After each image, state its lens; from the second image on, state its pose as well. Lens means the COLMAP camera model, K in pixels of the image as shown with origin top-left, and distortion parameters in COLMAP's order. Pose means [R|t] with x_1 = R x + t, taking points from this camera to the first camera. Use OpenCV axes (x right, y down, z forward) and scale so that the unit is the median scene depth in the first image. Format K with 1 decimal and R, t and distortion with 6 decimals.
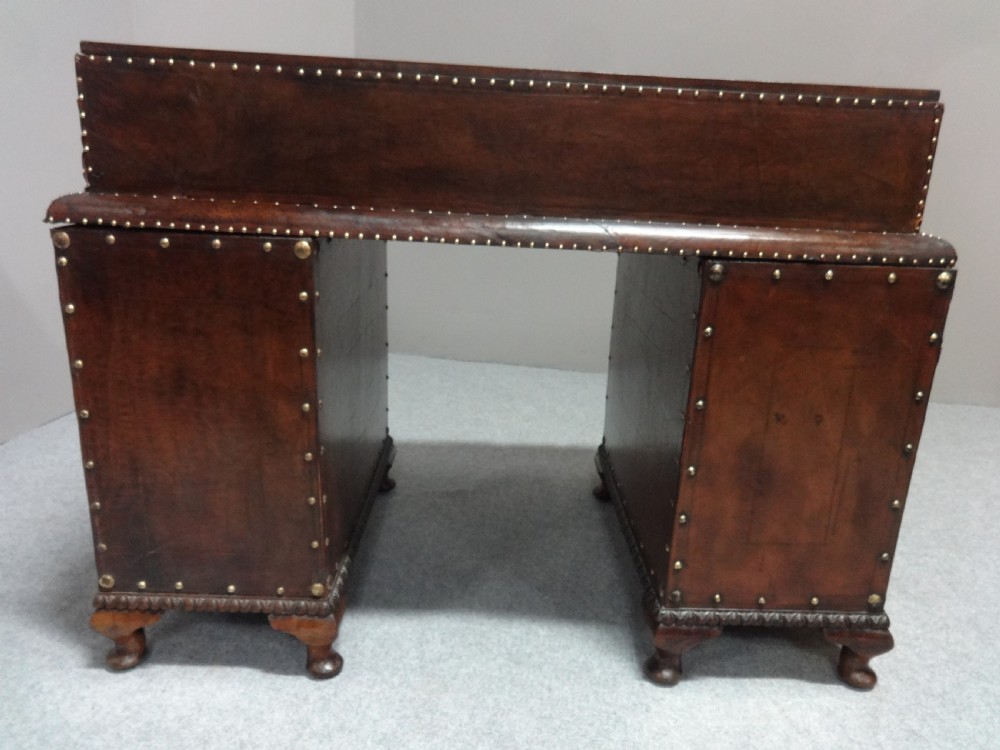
lens RADIAL K [[753.0, 0, 498.8], [0, 753.0, 373.3], [0, 0, 1]] dist [-0.008656, 0.000824]
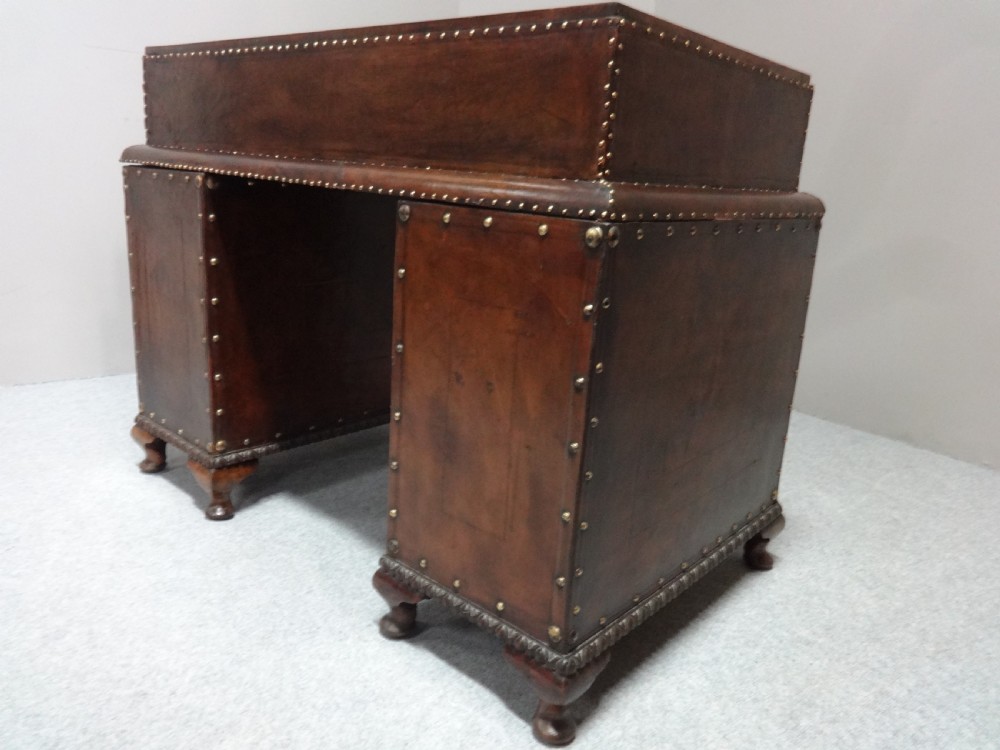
lens RADIAL K [[753.0, 0, 501.4], [0, 753.0, 371.3], [0, 0, 1]] dist [-0.008656, 0.000824]
pose [[0.741772, 0.182306, -0.645398, 0.969420], [-0.218961, 0.975441, 0.023876, 0.017259], [0.633901, 0.123606, 0.763473, 0.311685]]
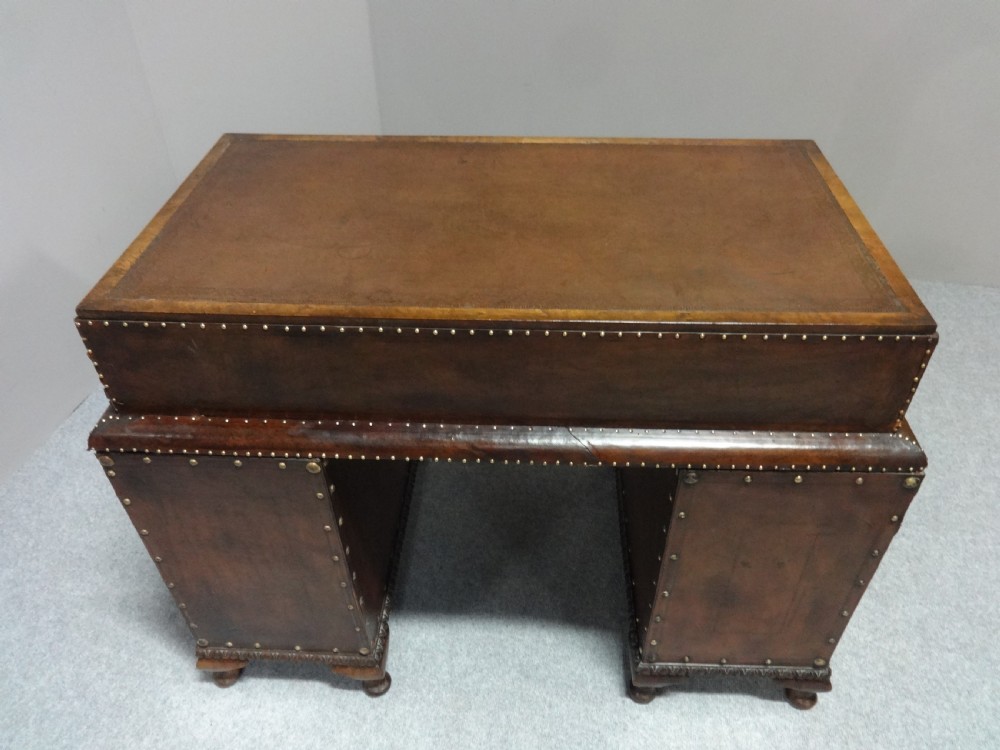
lens RADIAL K [[753.0, 0, 497.0], [0, 753.0, 371.6], [0, 0, 1]] dist [-0.008656, 0.000824]
pose [[0.996127, -0.008702, -0.087499, 0.098534], [0.042939, 0.916513, 0.397693, -0.647215], [0.076733, -0.399910, 0.913337, 0.049684]]
